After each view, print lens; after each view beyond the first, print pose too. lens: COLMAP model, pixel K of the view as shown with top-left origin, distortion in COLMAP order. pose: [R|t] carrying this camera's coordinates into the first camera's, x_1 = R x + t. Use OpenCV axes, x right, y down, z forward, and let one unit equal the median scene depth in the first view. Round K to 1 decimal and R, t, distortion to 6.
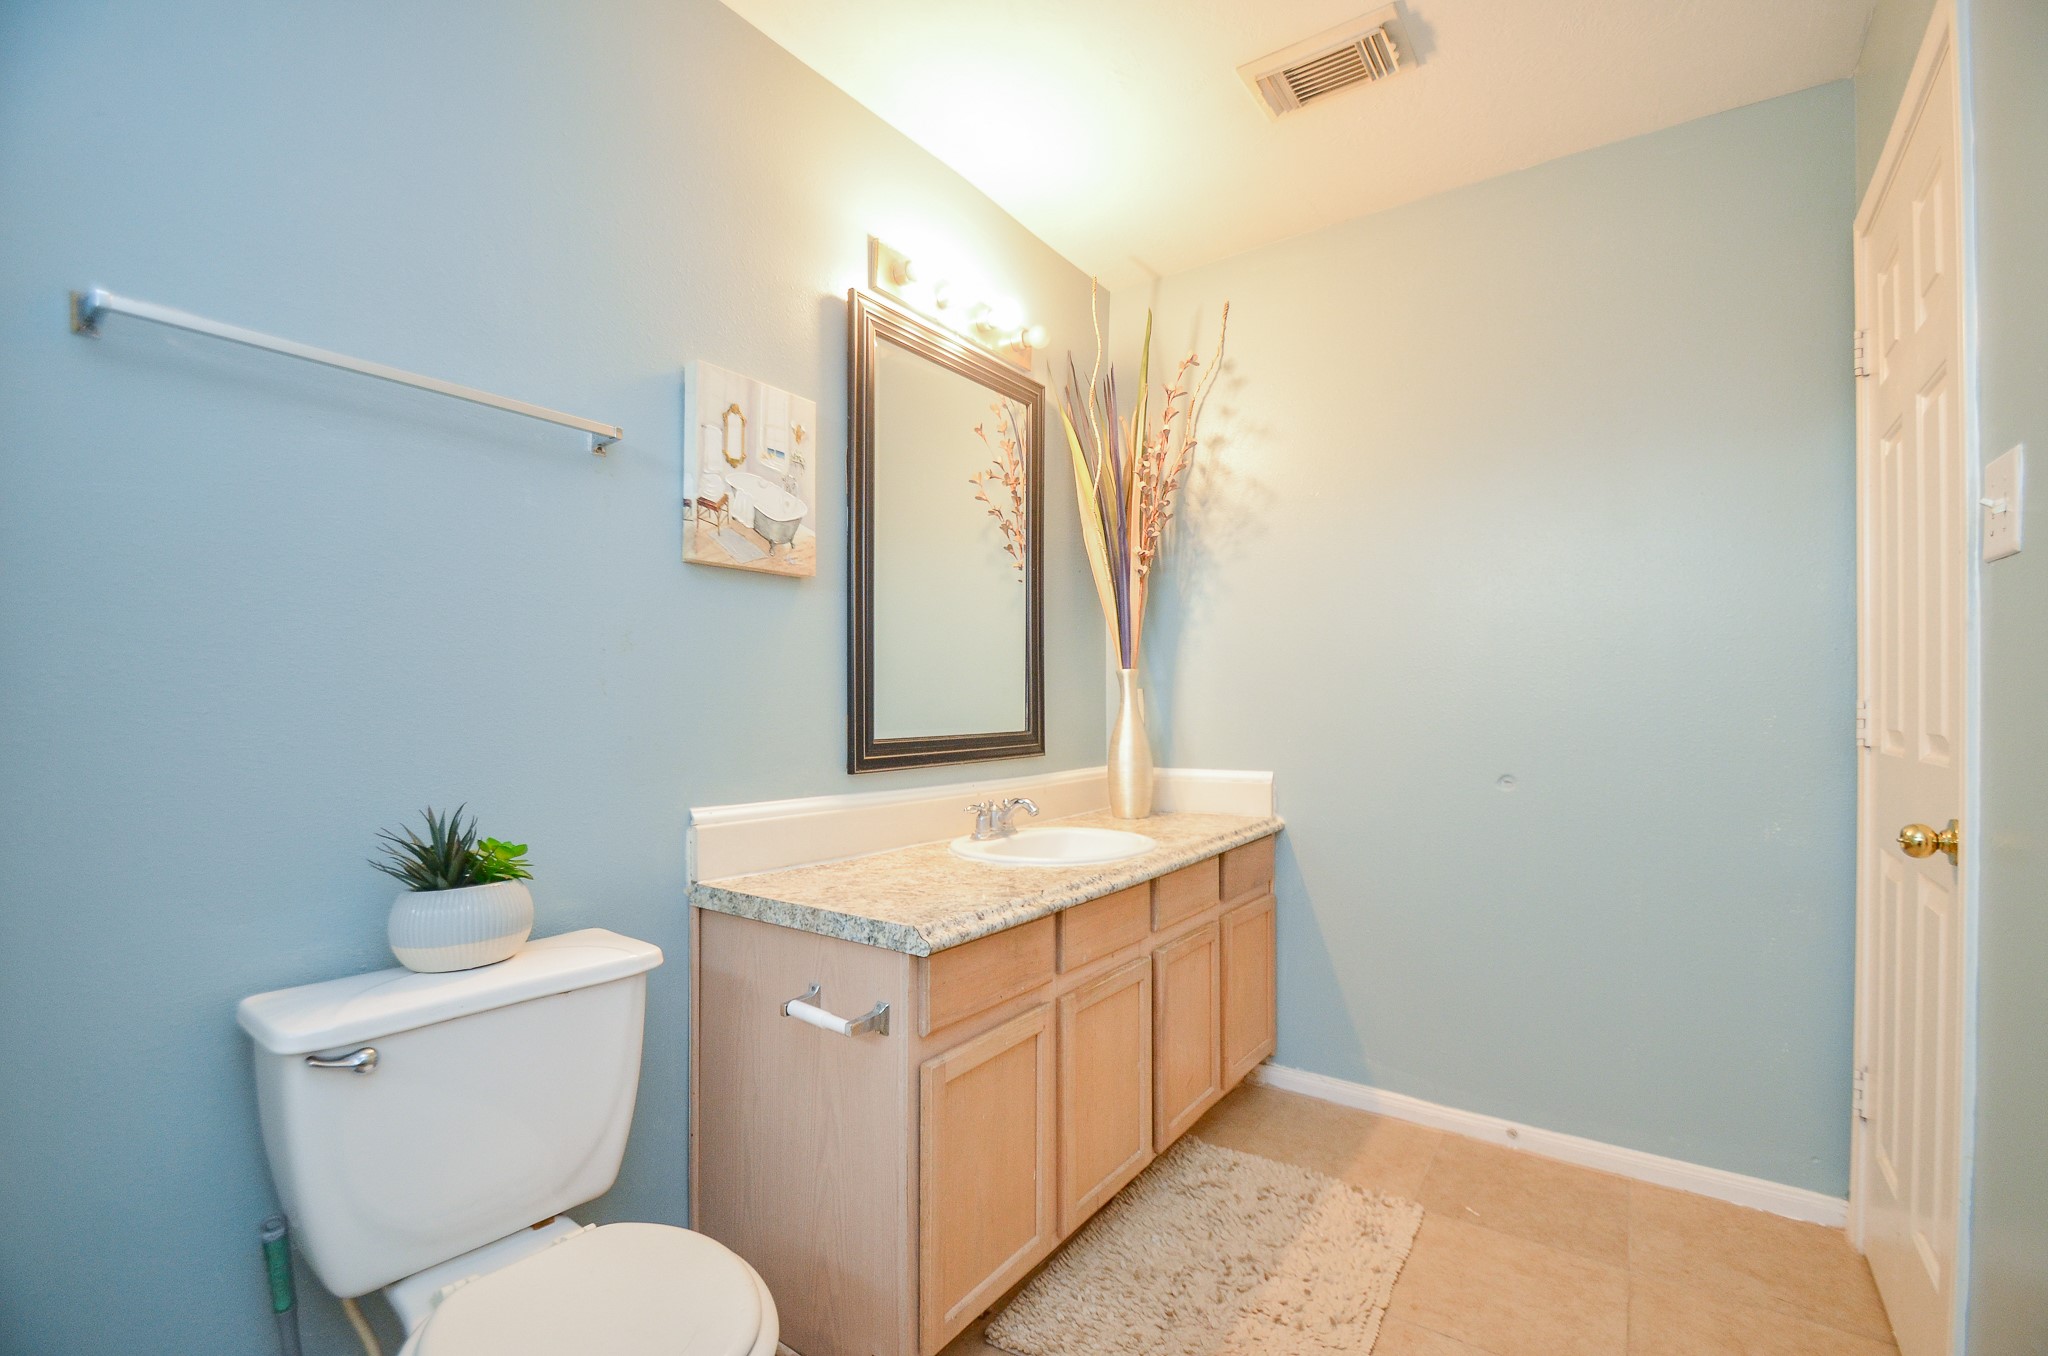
lens RADIAL K [[898.3, 0, 1016.7], [0, 898.3, 709.5], [0, 0, 1]] dist [0.003131, -0.012207]
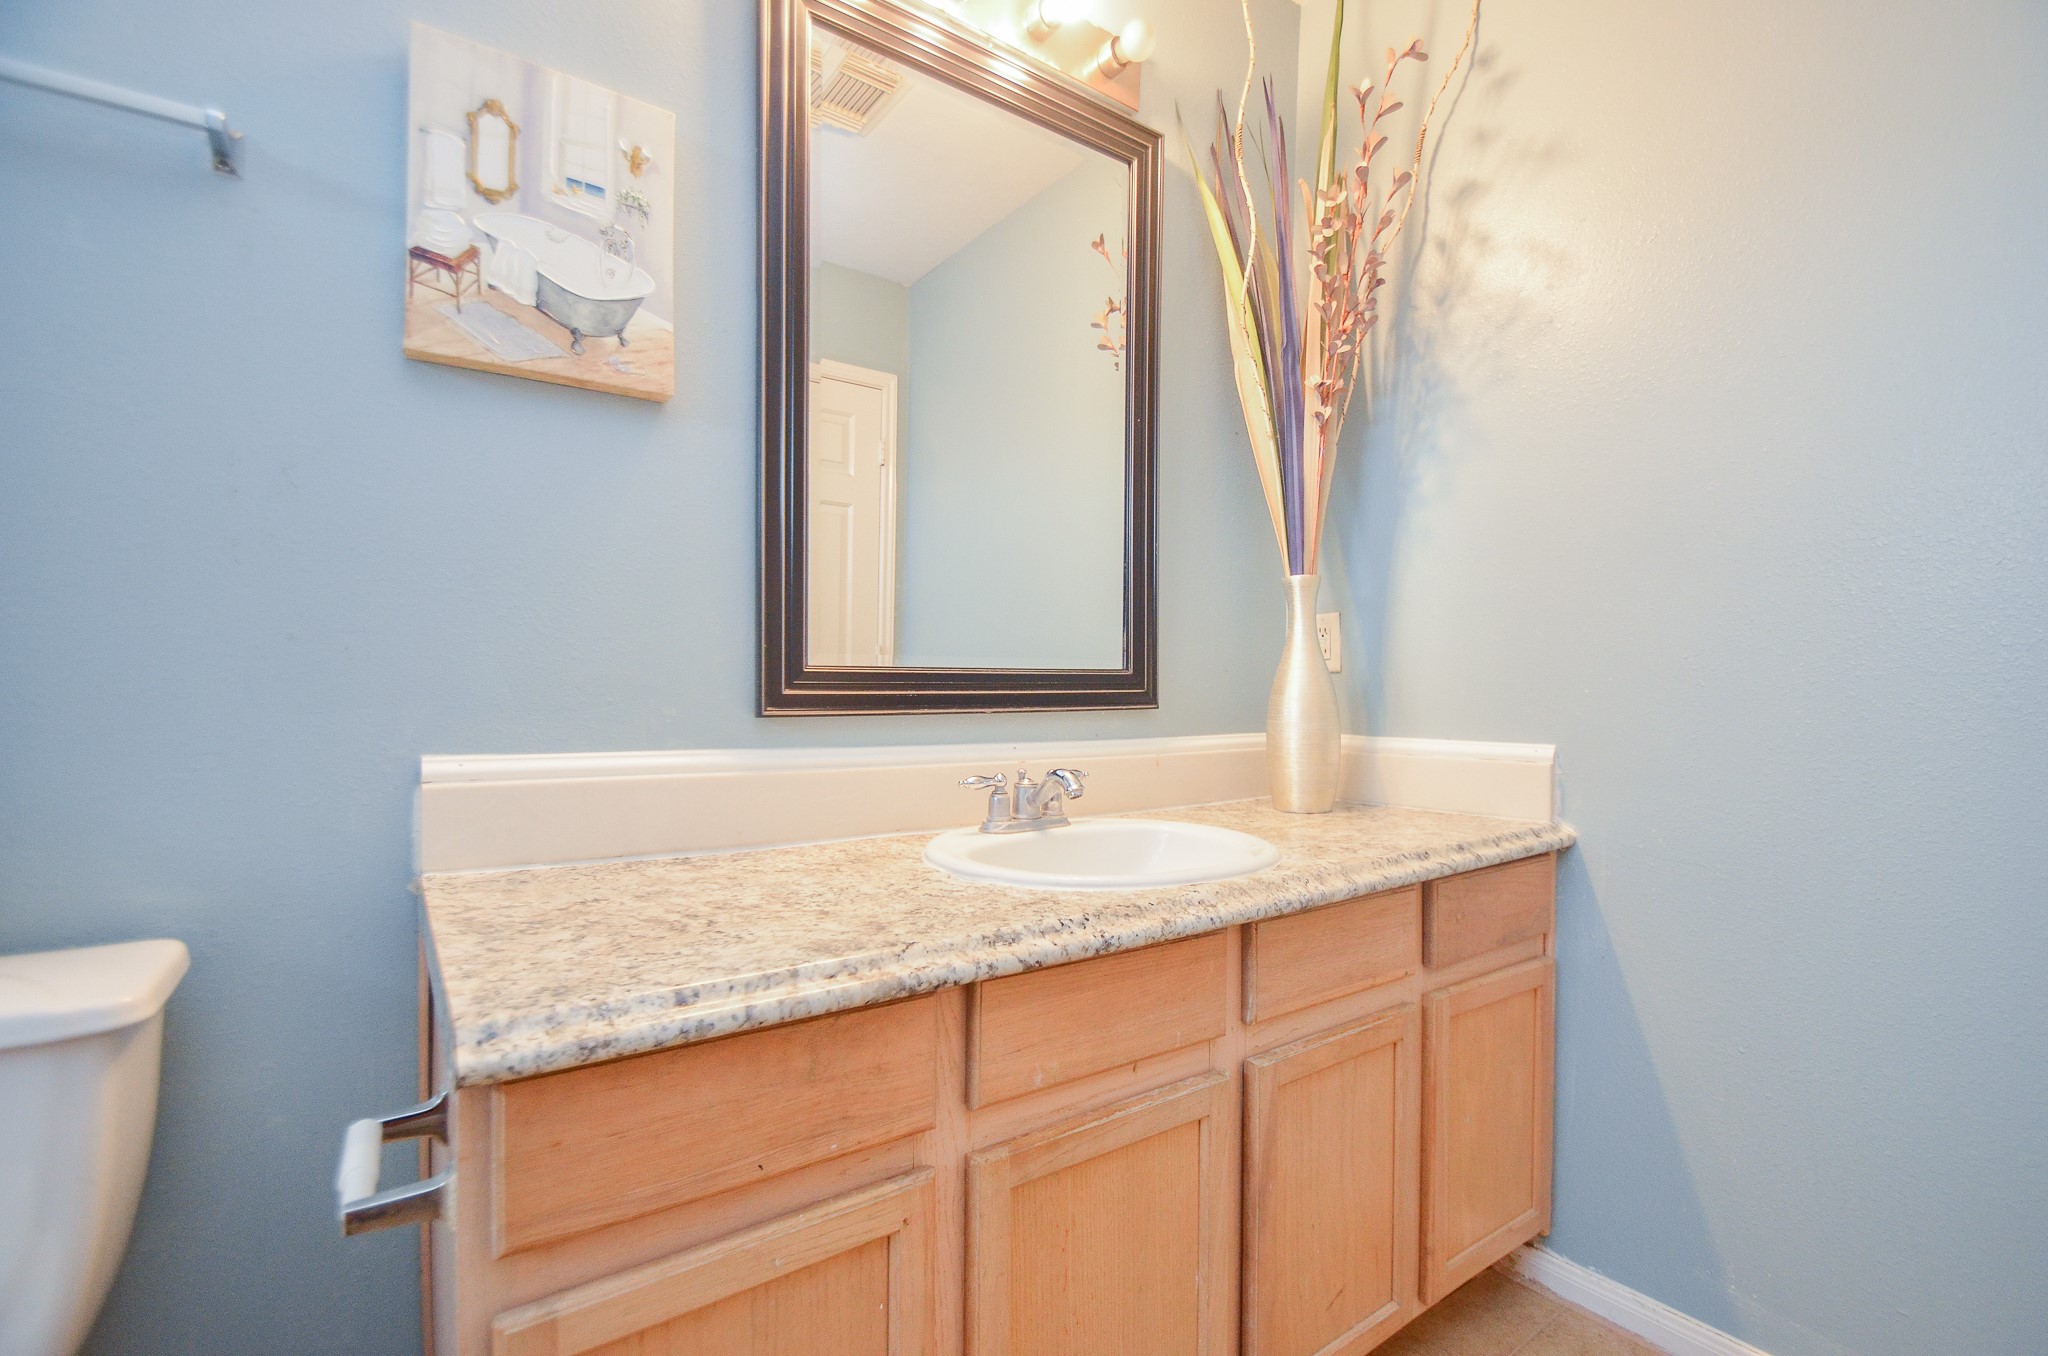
lens RADIAL K [[917.2, 0, 1026.5], [0, 917.2, 702.9], [0, 0, 1]] dist [0.019846, -0.024486]
pose [[0.947274, 0.014932, -0.320078, 0.181085], [-0.011011, 0.999841, 0.014058, 0.044874], [0.320236, -0.009793, 0.947287, 0.396900]]
